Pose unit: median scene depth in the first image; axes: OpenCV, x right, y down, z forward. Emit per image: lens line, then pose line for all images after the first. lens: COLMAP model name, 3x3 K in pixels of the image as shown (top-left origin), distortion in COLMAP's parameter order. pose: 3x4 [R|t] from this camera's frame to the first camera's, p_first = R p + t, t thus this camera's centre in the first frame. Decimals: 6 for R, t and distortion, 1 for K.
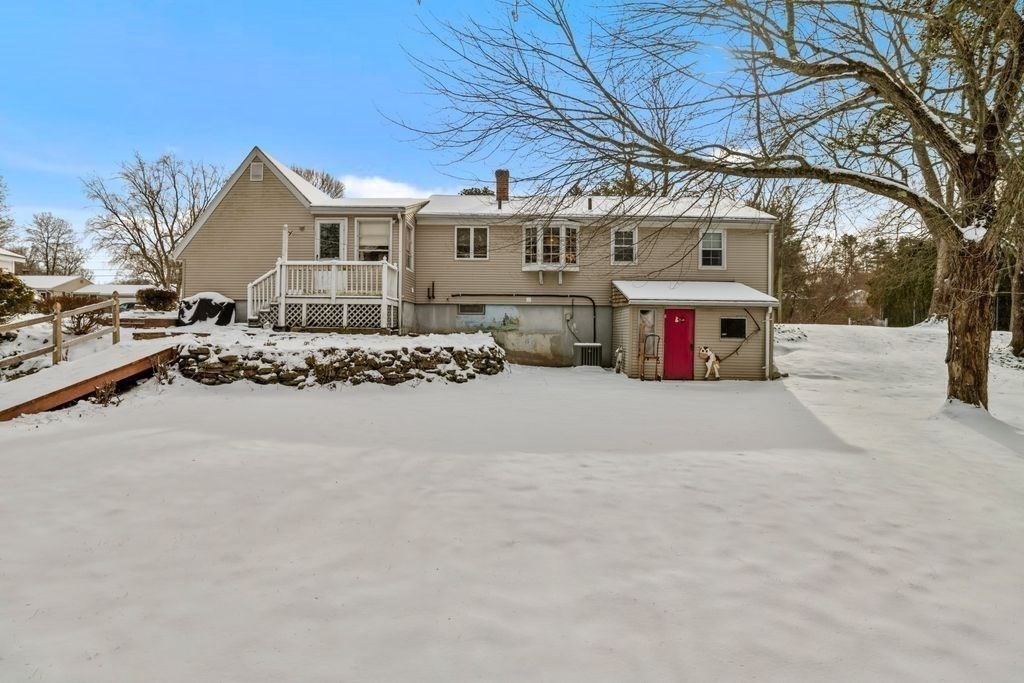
lens RADIAL K [[547.2, 0, 524.0], [0, 547.2, 332.2], [0, 0, 1]] dist [-0.054999, 0.026008]
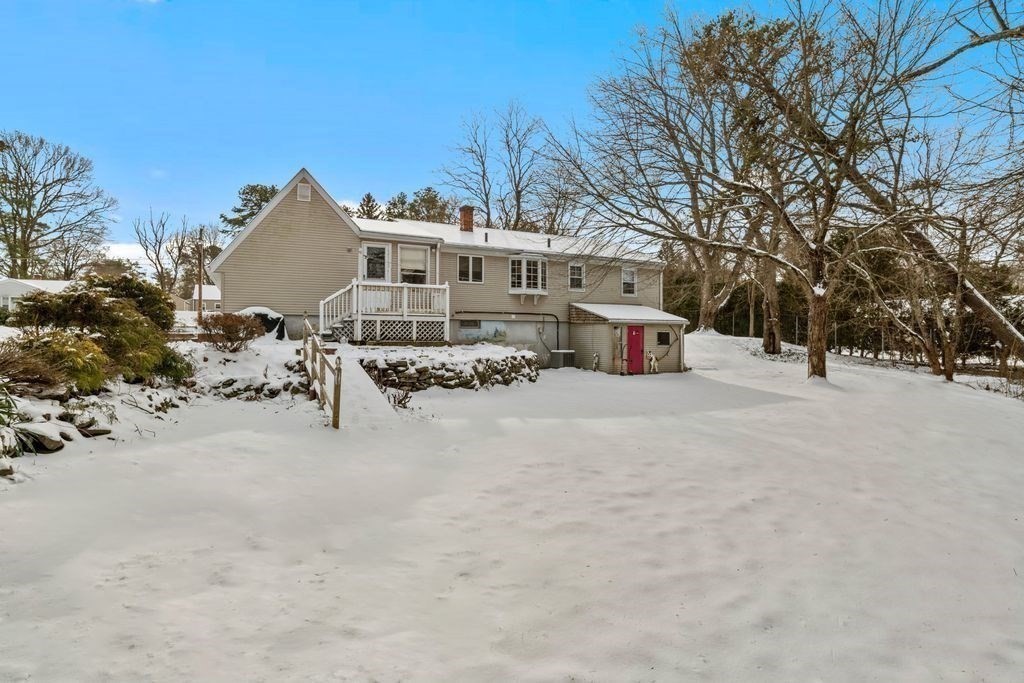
lens RADIAL K [[547.2, 0, 524.0], [0, 547.2, 332.2], [0, 0, 1]] dist [-0.054999, 0.026008]
pose [[0.874041, -0.003525, 0.485840, -0.687415], [0.007698, 0.999949, -0.006593, -0.017868], [-0.485792, 0.009503, 0.874023, -0.133274]]
